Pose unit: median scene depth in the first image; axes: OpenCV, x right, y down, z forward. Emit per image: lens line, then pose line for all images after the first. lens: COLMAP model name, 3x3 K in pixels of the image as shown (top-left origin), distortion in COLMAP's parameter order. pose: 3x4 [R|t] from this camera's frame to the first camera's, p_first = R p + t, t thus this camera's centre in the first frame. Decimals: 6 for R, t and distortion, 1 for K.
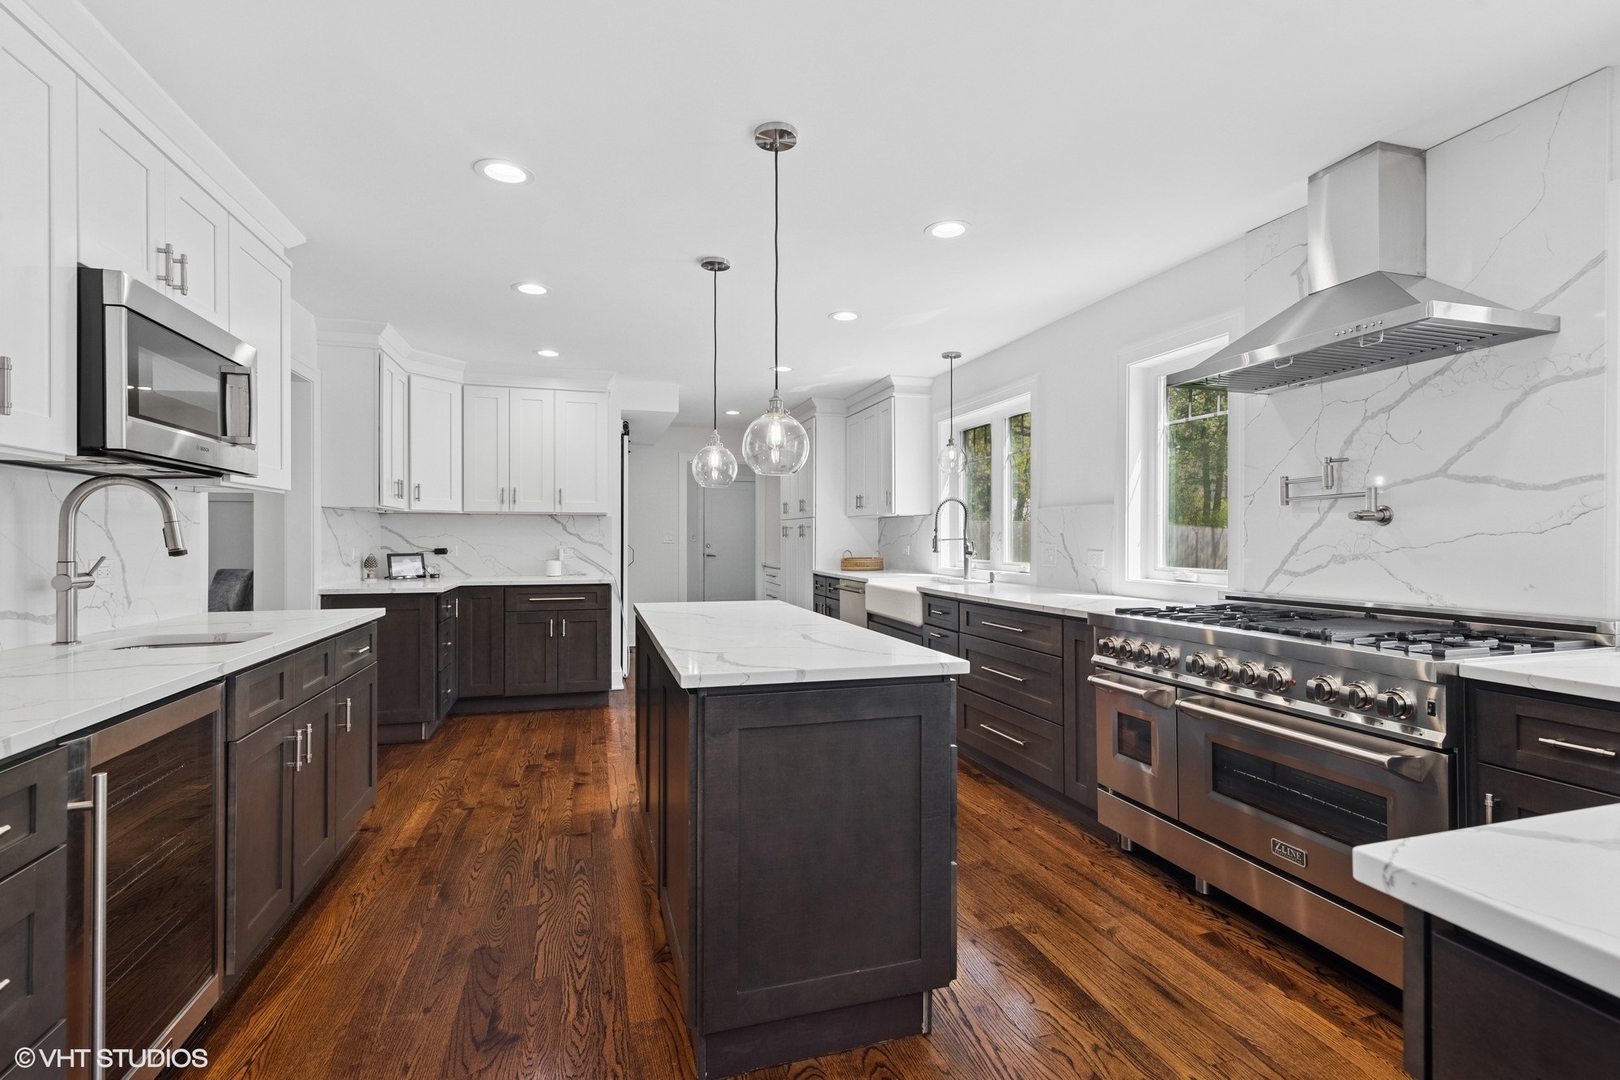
lens RADIAL K [[723.0, 0, 808.9], [0, 723.0, 526.2], [0, 0, 1]] dist [0.004107, -0.000053]
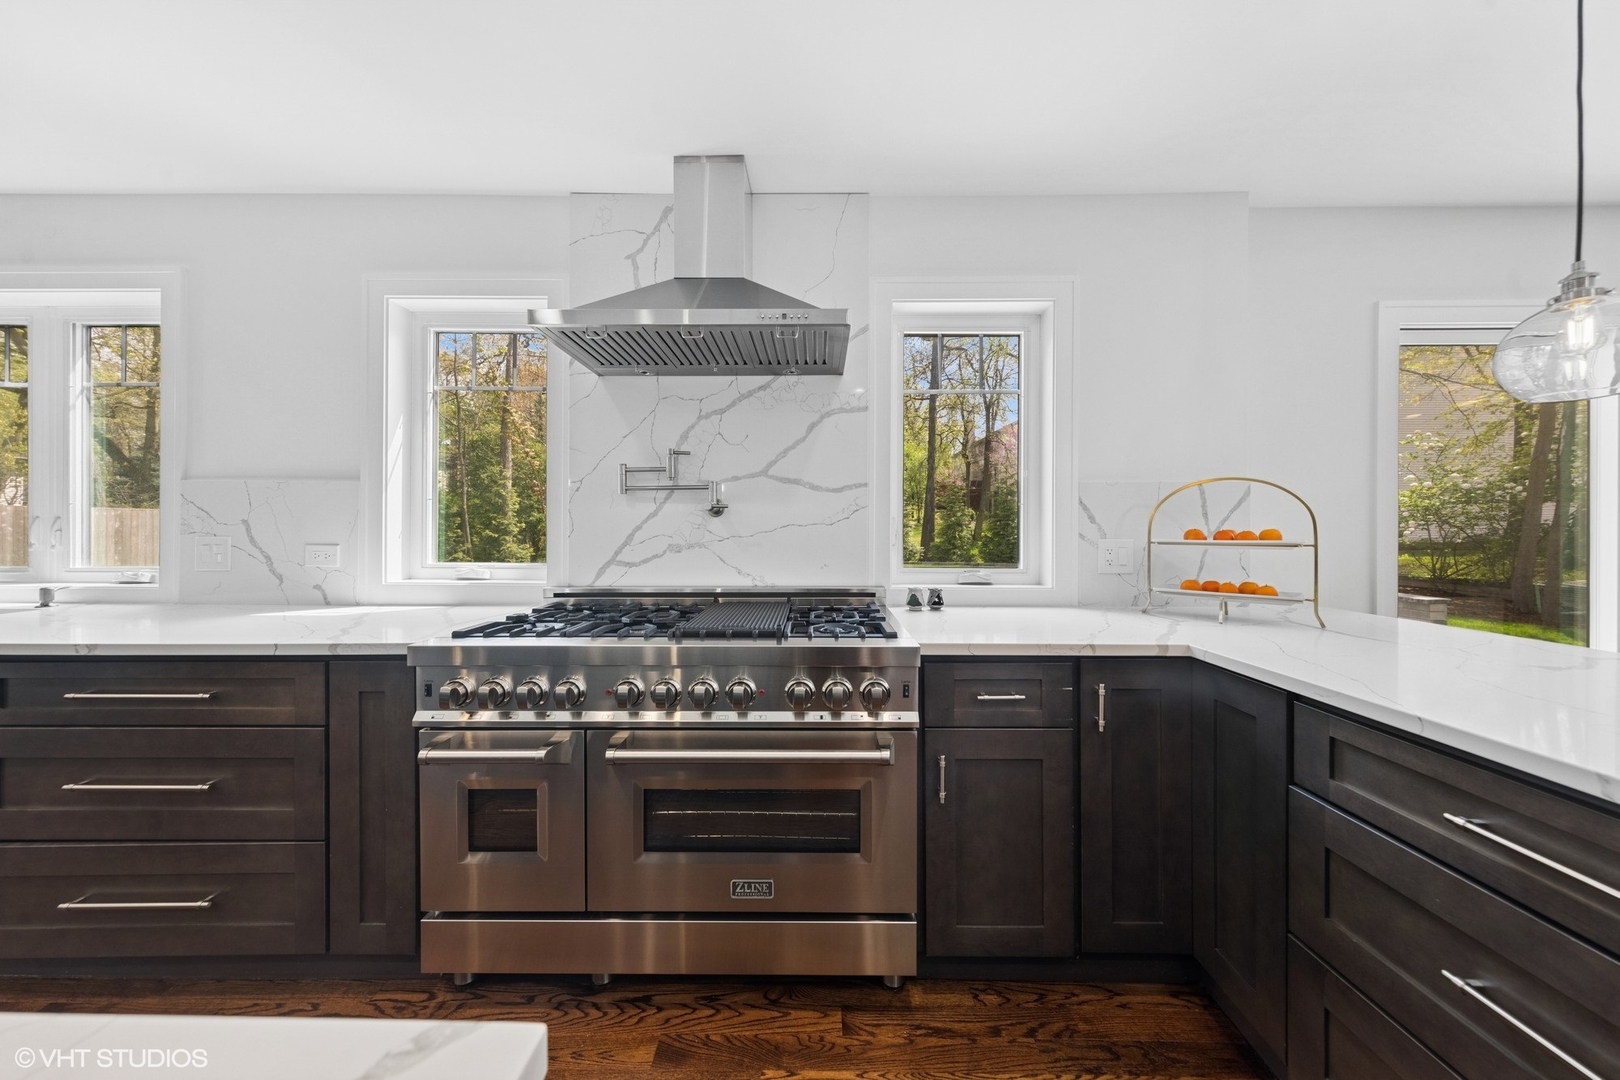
lens RADIAL K [[539.8, 0, 810.4], [0, 539.8, 529.0], [0, 0, 1]] dist [0.004768, 0.000120]
pose [[0.294713, 0.002231, 0.955583, 0.046828], [-0.018678, 0.999820, 0.003426, 0.011203], [-0.955403, -0.018858, 0.294701, 0.579473]]
